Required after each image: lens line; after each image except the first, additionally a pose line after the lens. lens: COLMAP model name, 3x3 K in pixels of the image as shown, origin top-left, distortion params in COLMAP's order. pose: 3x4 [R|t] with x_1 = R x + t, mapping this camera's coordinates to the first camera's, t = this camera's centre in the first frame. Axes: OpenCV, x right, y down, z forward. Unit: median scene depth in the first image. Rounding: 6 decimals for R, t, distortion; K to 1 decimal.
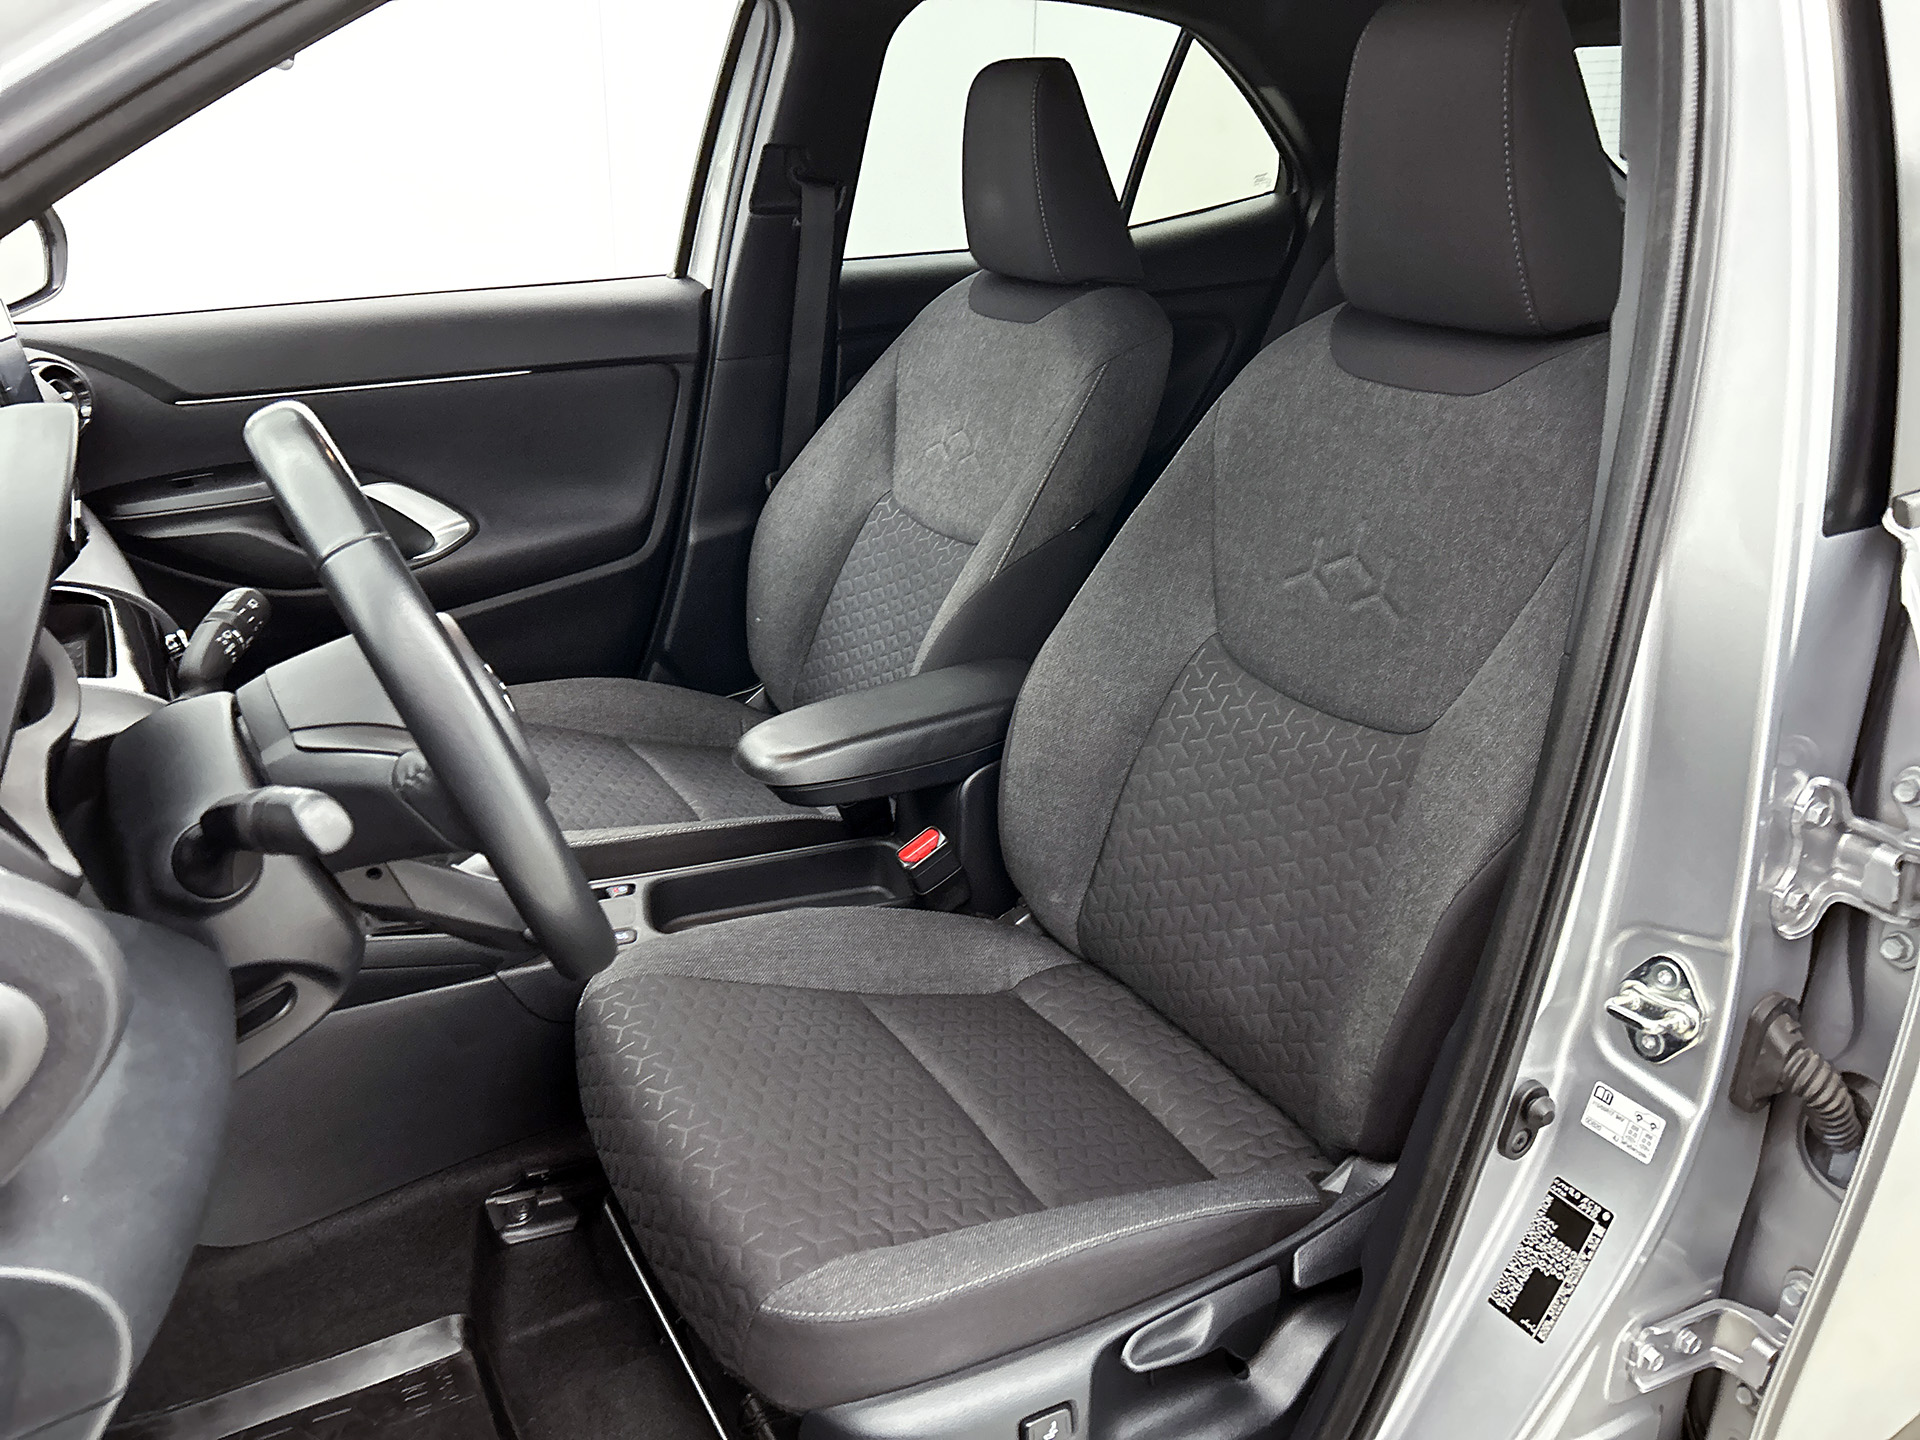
lens RADIAL K [[1443.7, 0, 952.9], [0, 1443.7, 702.2], [0, 0, 1]] dist [-0.003324, 0.000259]
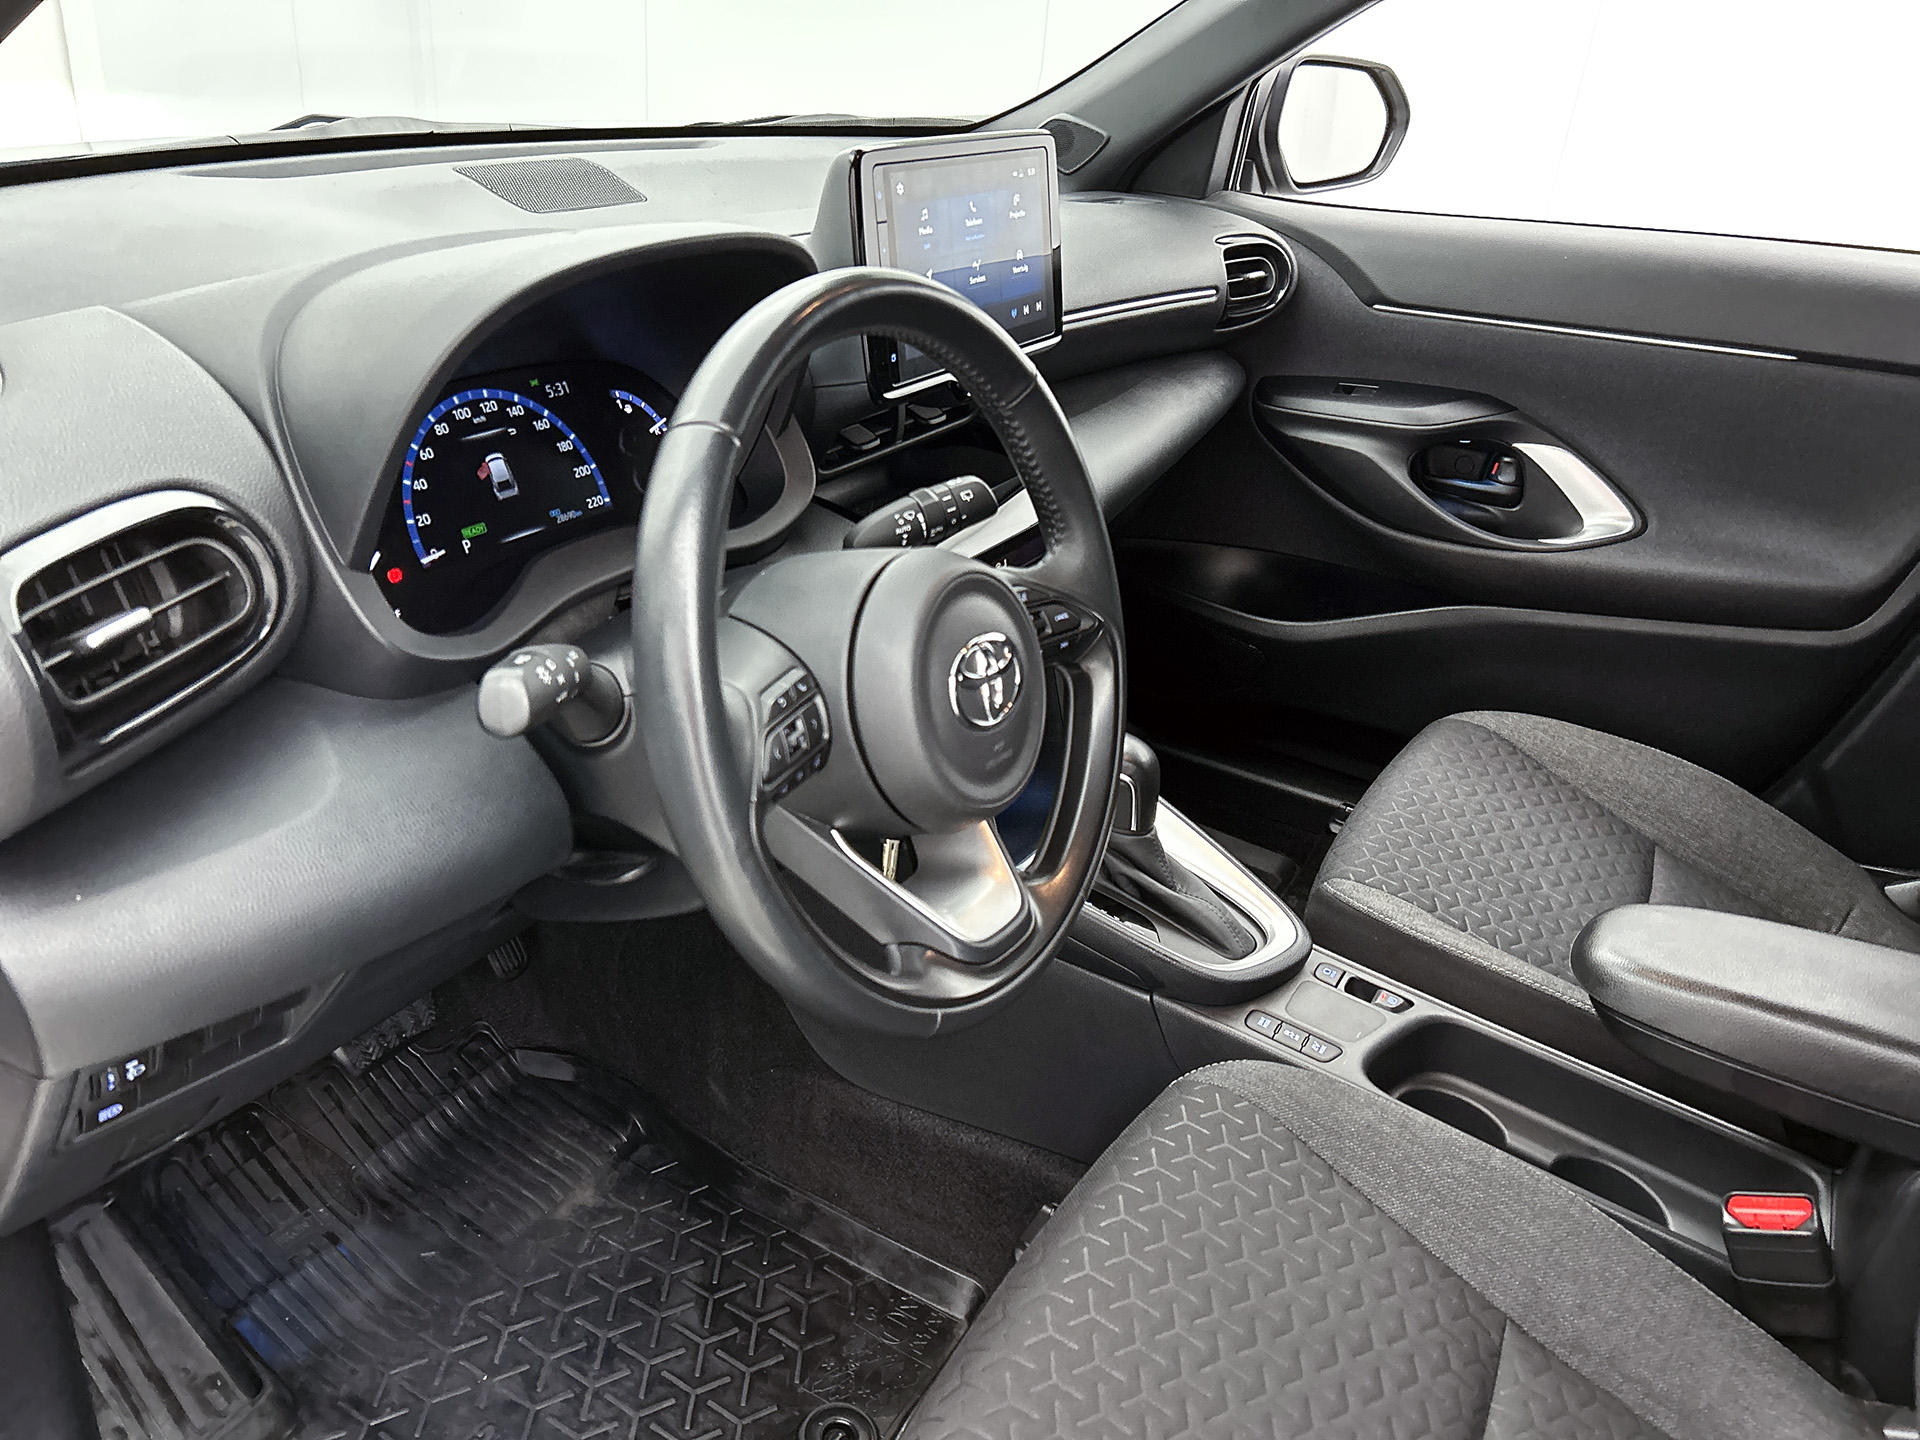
lens RADIAL K [[1443.7, 0, 952.9], [0, 1443.7, 702.2], [0, 0, 1]] dist [-0.003324, 0.000259]
pose [[0.482009, 0.394248, -0.782455, 0.170872], [-0.360817, 0.903120, 0.232776, -0.094299], [0.798423, 0.170123, 0.577563, 0.278999]]
